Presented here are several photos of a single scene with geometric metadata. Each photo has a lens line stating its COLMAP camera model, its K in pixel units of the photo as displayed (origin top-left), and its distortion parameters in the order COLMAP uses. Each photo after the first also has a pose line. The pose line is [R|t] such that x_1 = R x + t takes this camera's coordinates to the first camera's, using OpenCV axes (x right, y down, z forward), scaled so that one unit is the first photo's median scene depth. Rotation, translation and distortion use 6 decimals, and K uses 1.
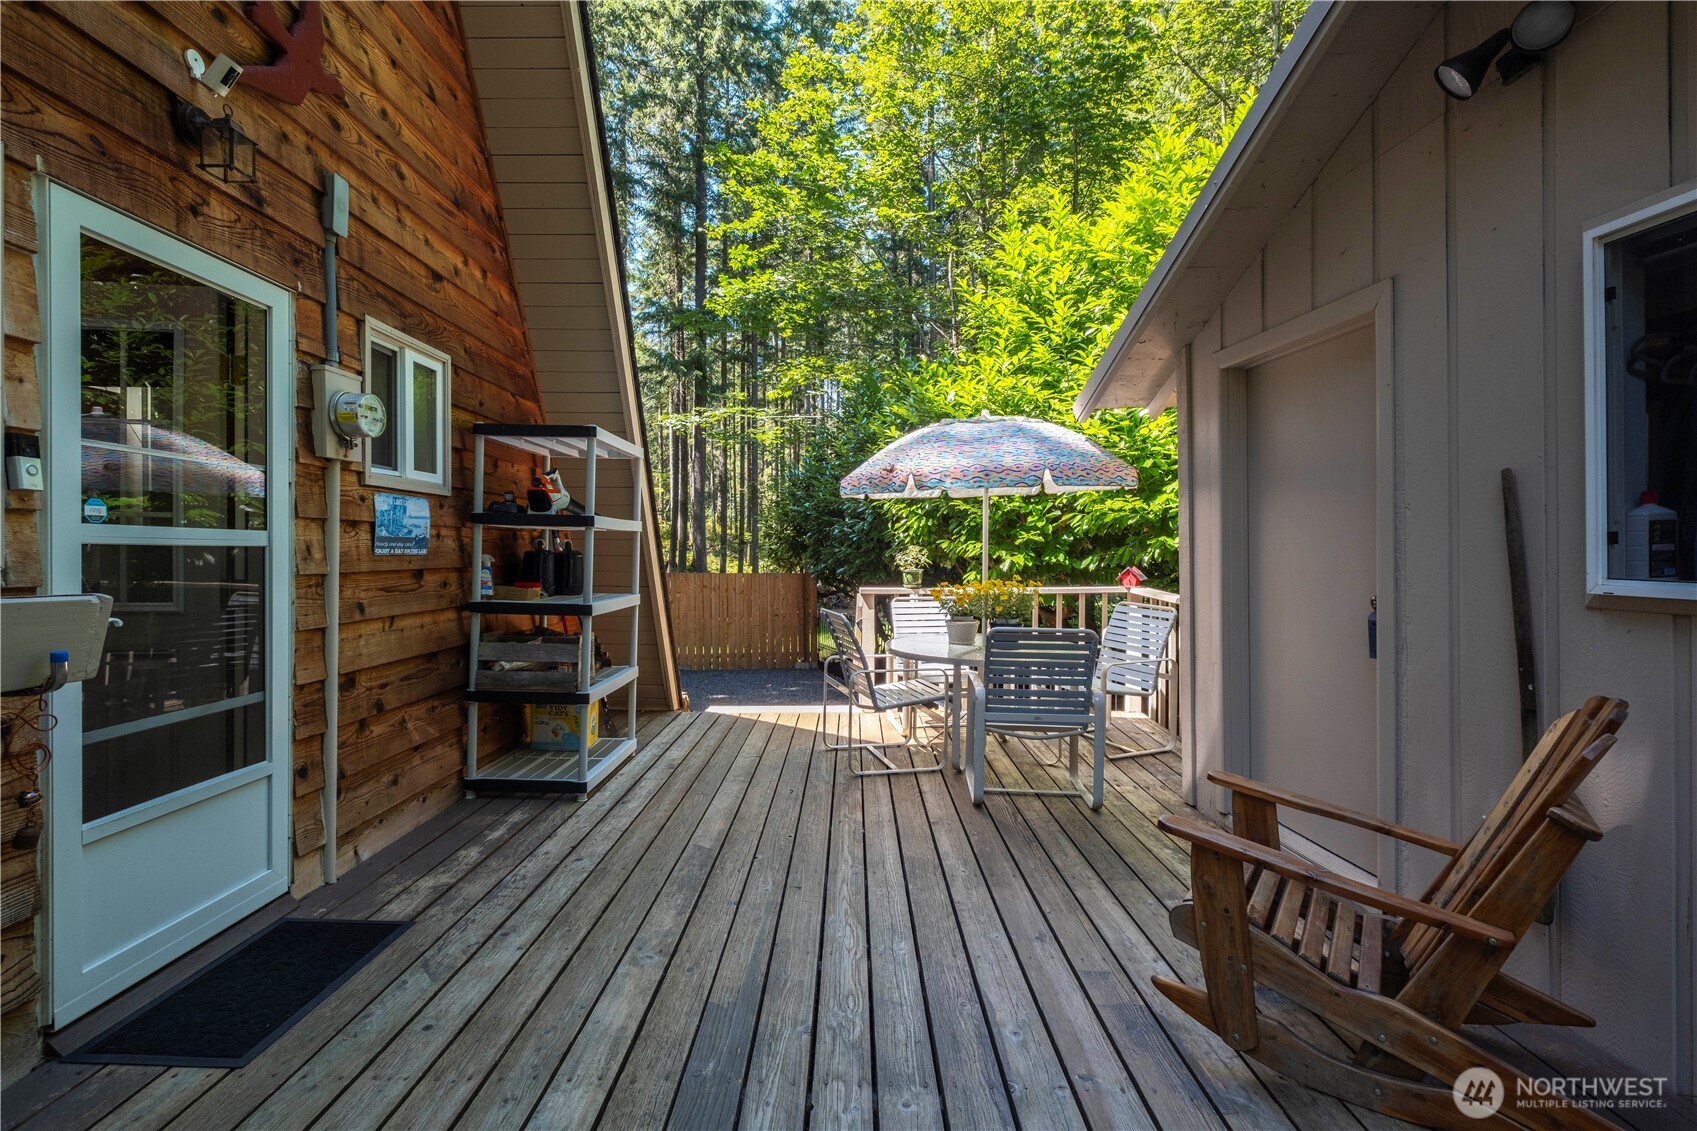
lens RADIAL K [[776.7, 0, 851.7], [0, 776.7, 556.0], [0, 0, 1]] dist [0.005461, 0.000456]
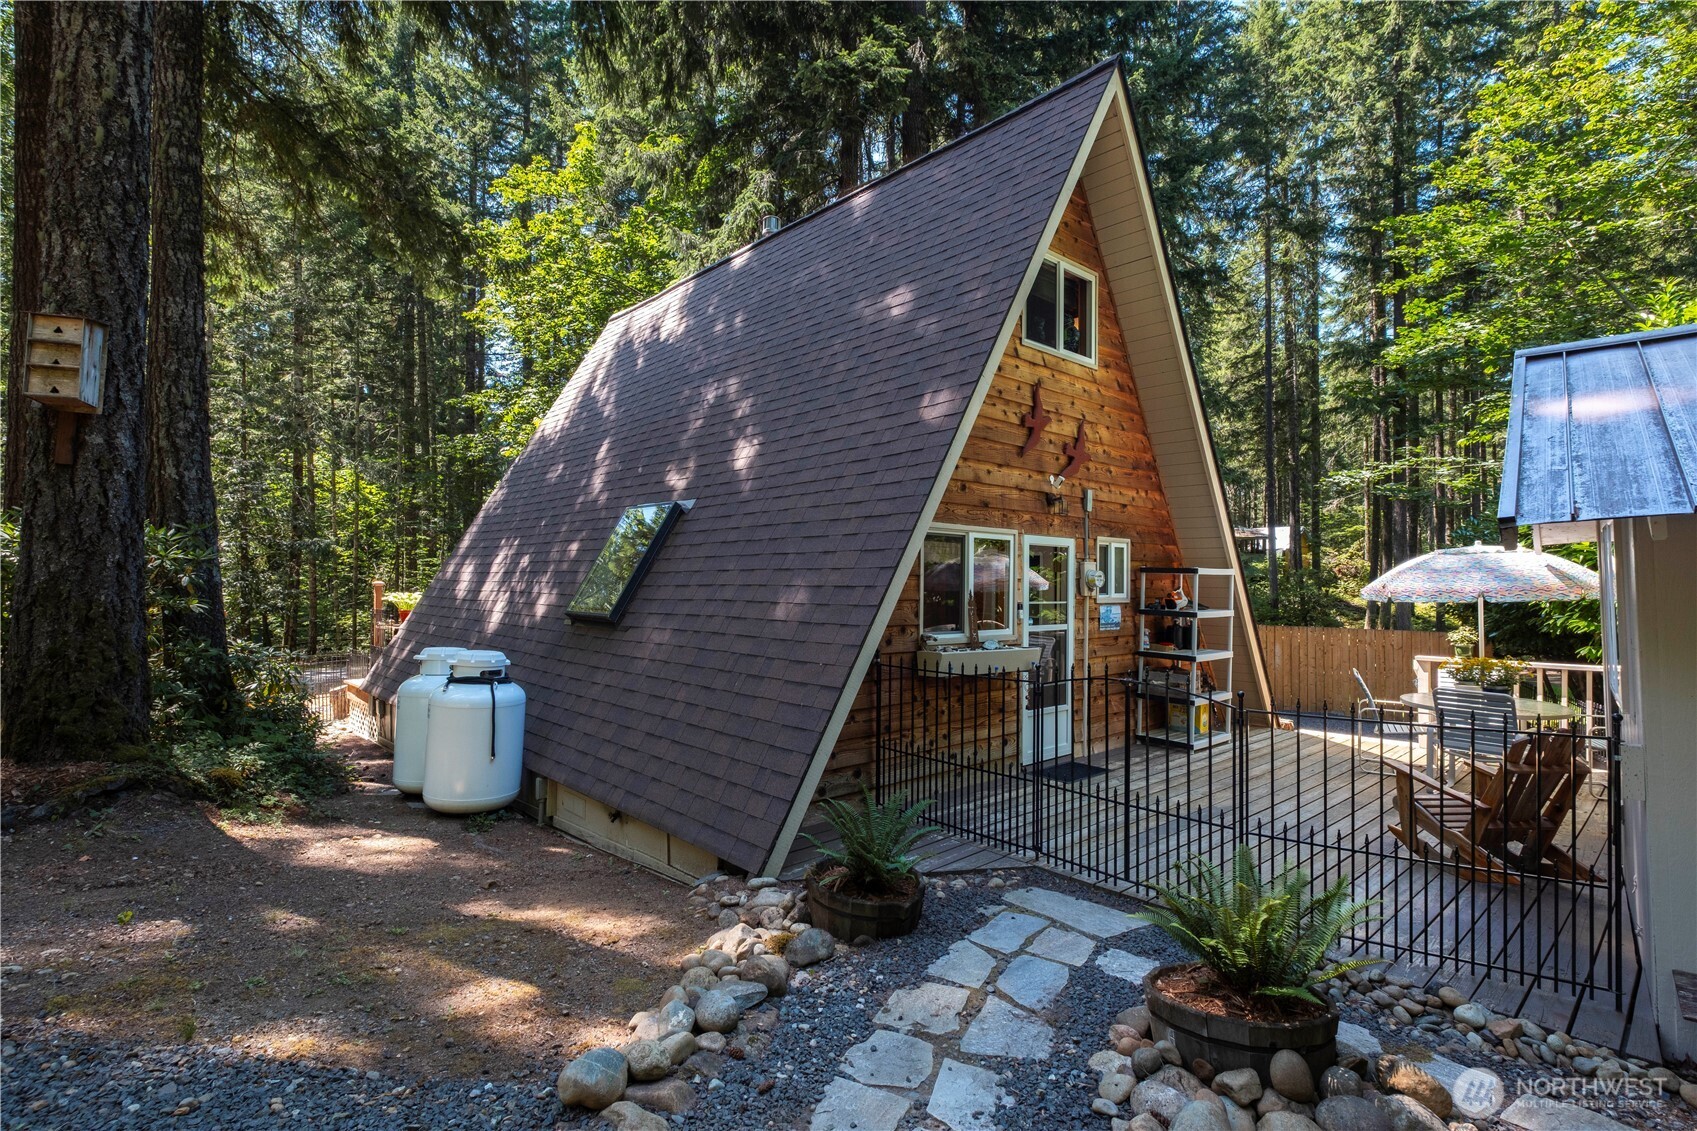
lens RADIAL K [[800.6, 0, 851.0], [0, 800.6, 569.1], [0, 0, 1]] dist [-0.000255, 0.000191]
pose [[0.671243, -0.007823, -0.741196, 0.655511], [-0.010194, 0.999752, -0.019784, -0.122620], [0.741167, 0.020836, 0.670997, -1.144287]]
